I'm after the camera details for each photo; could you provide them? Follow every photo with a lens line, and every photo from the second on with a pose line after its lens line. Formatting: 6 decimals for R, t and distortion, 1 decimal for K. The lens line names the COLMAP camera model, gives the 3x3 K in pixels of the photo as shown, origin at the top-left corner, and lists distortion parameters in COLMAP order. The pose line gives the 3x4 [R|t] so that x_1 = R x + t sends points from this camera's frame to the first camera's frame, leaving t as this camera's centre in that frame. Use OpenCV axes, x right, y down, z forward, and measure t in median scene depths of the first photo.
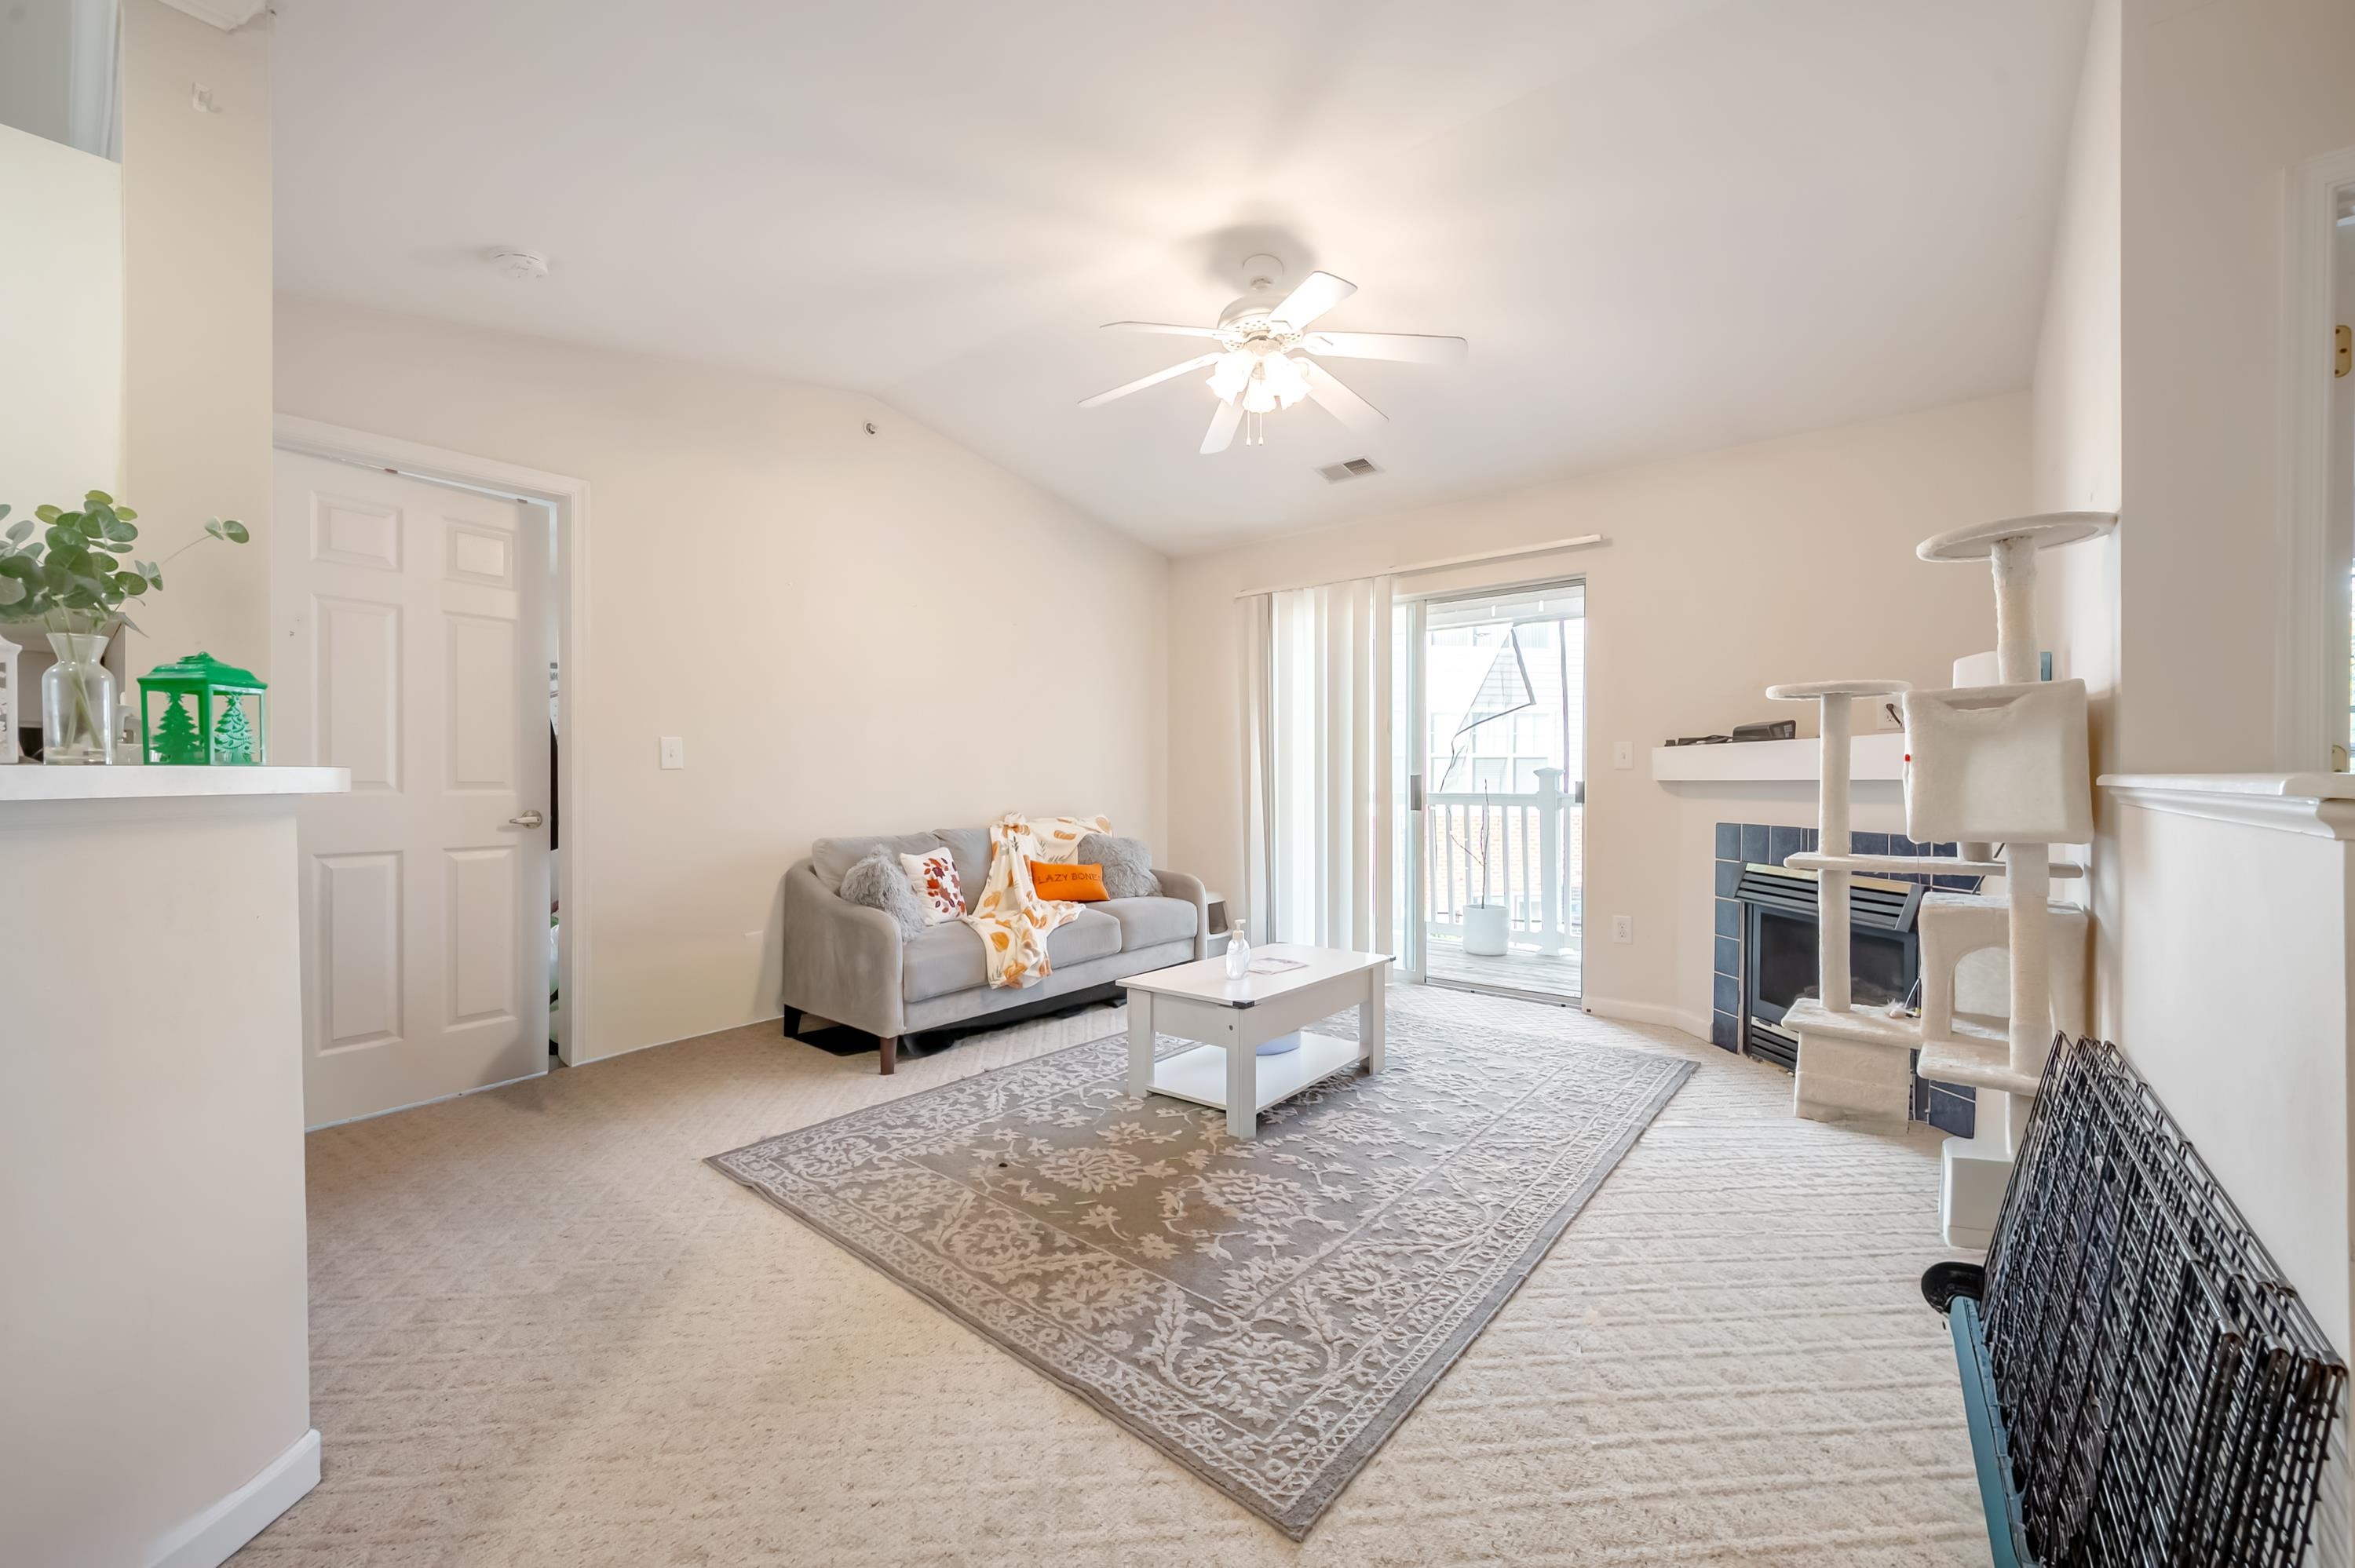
lens RADIAL K [[933.3, 0, 1190.9], [0, 933.3, 777.1], [0, 0, 1]] dist [-0.003545, 0.000502]
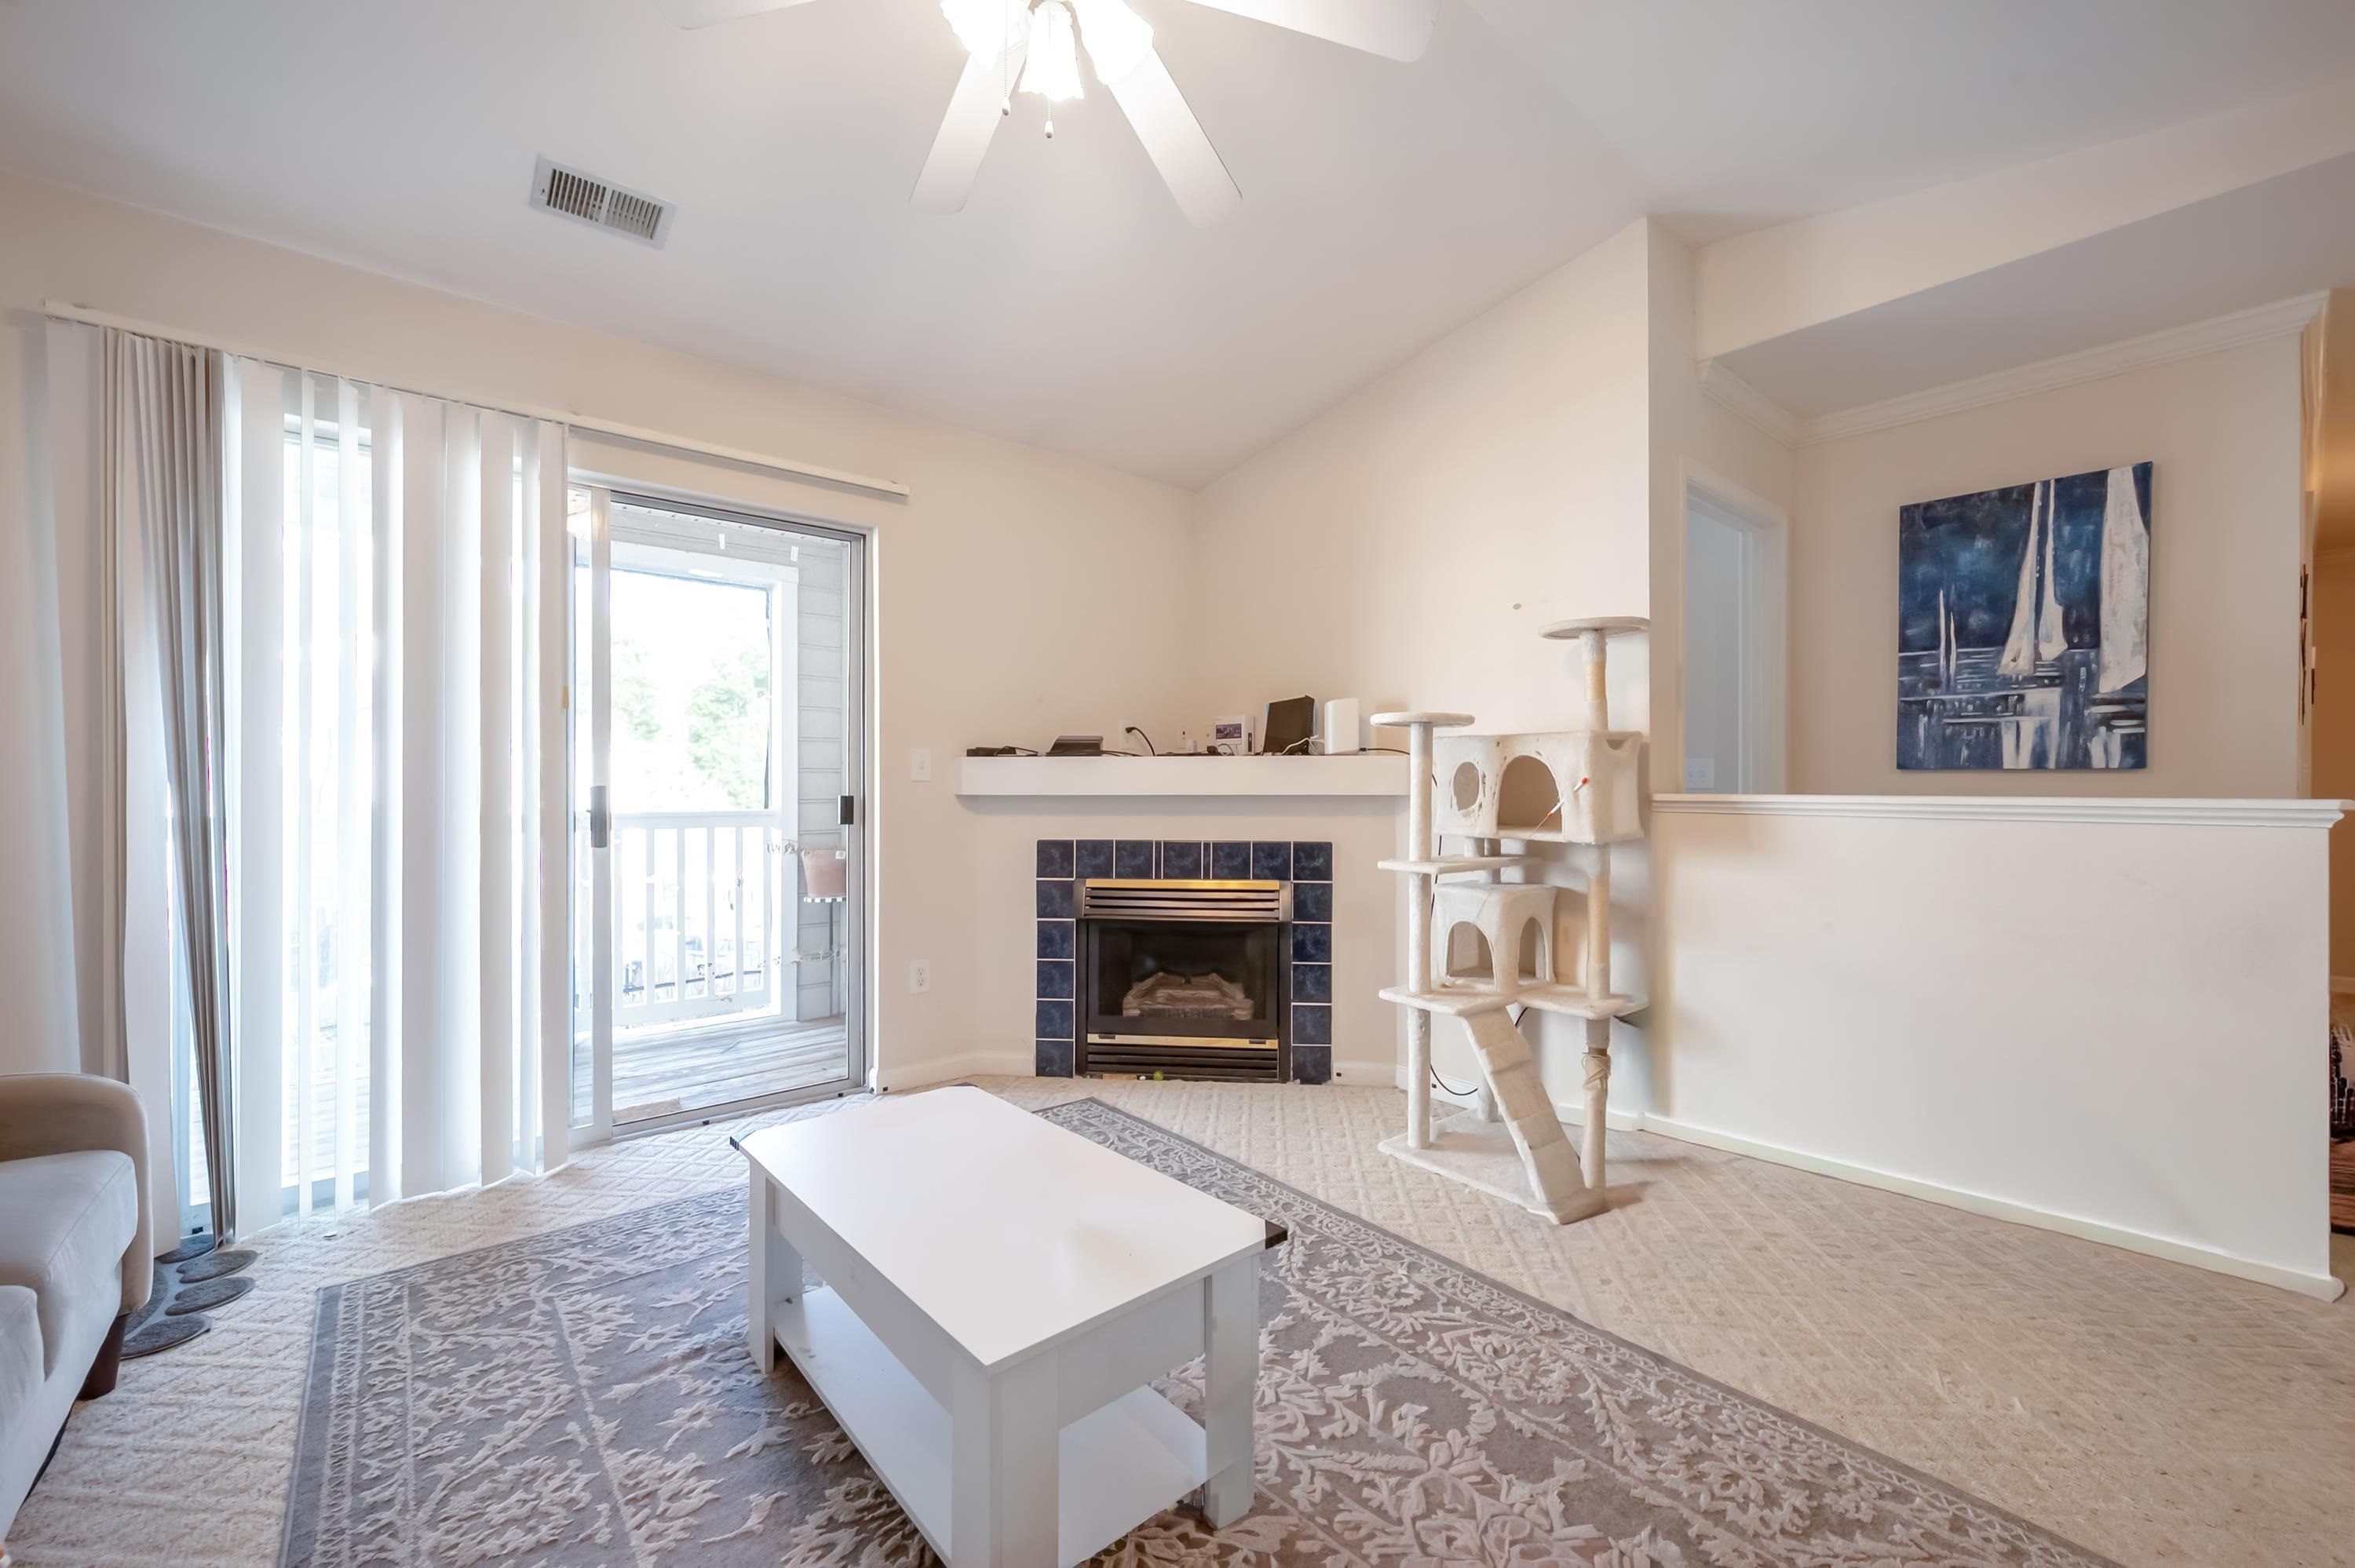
lens RADIAL K [[933.3, 0, 1172.3], [0, 933.3, 792.2], [0, 0, 1]] dist [-0.003545, 0.000502]
pose [[0.199674, -0.003955, 0.979854, -0.407163], [-0.005238, 0.999973, 0.005104, -0.006594], [-0.979848, -0.006151, 0.199648, 0.838625]]
